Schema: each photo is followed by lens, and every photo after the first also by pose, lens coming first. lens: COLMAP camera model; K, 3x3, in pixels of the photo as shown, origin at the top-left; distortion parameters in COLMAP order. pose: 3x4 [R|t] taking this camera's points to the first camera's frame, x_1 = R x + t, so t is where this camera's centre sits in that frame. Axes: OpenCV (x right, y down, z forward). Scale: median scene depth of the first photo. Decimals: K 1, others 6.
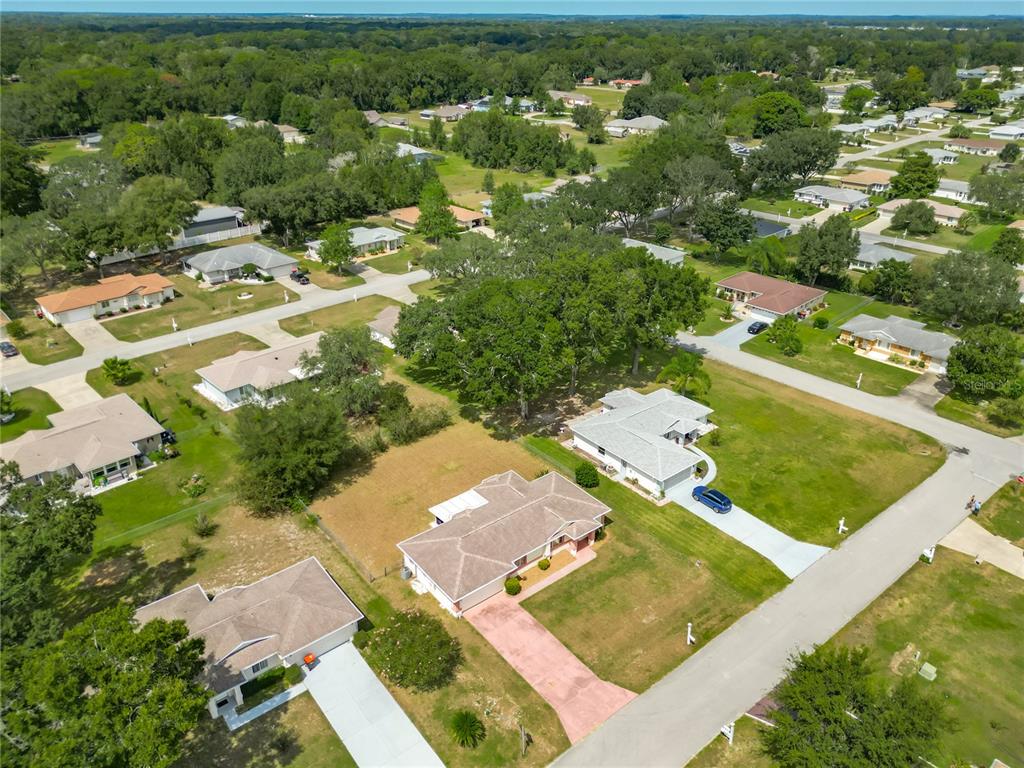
lens RADIAL K [[735.5, 0, 512.0], [0, 735.5, 384.0], [0, 0, 1]] dist [0.056877, -0.004817]
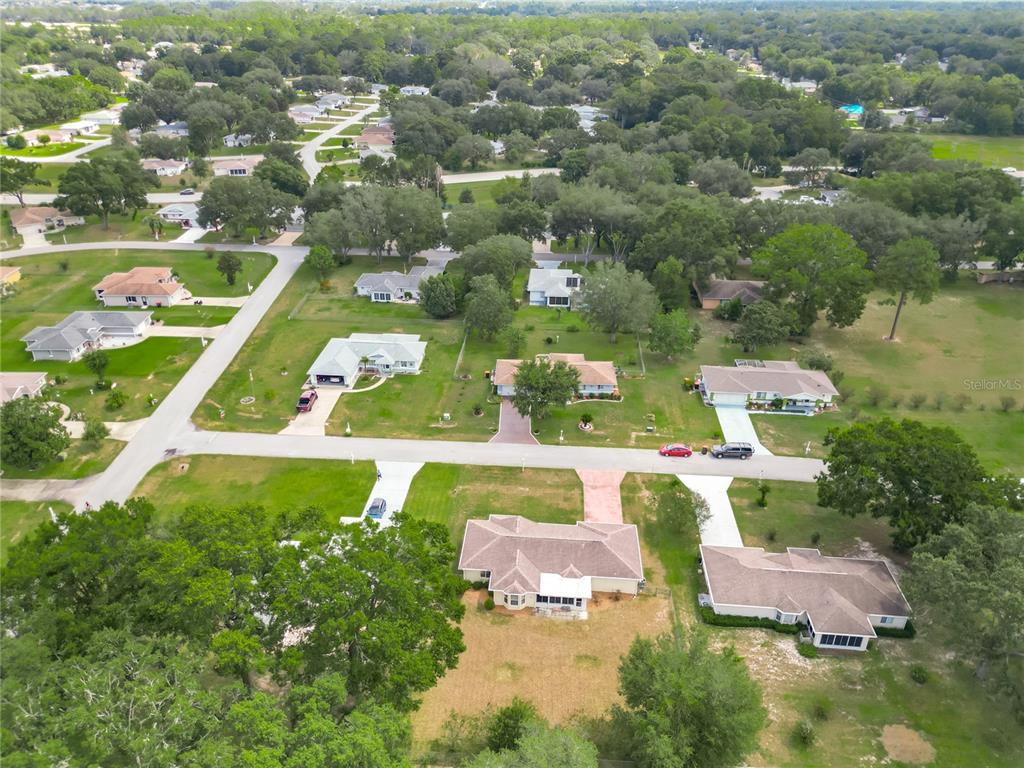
lens RADIAL K [[735.5, 0, 512.0], [0, 735.5, 384.0], [0, 0, 1]] dist [0.056877, -0.004817]
pose [[-0.730271, -0.328357, 0.599071, -0.495078], [0.294783, 0.639618, 0.709924, -0.706285], [-0.616285, 0.695032, -0.370301, 1.116836]]
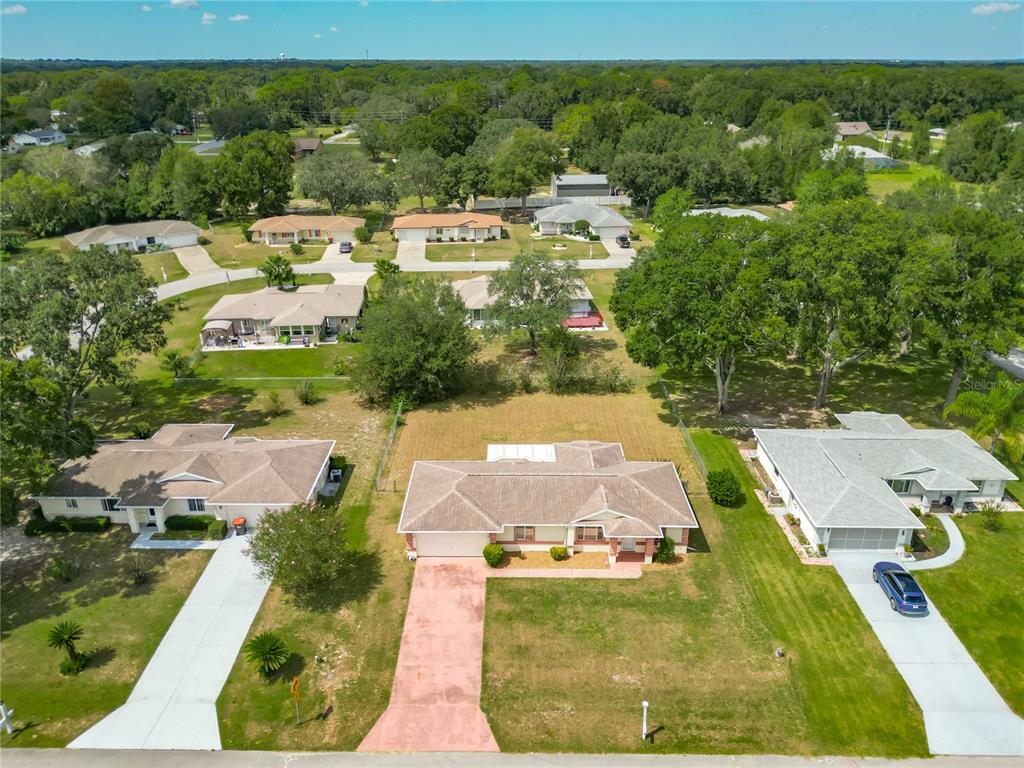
lens RADIAL K [[759.5, 0, 512.0], [0, 759.5, 384.0], [0, 0, 1]] dist [0.066000, -0.097925]
pose [[0.776018, 0.243550, -0.581790, 0.334531], [-0.281993, 0.959081, 0.025358, 0.069237], [0.564160, 0.144383, 0.812943, 0.299227]]
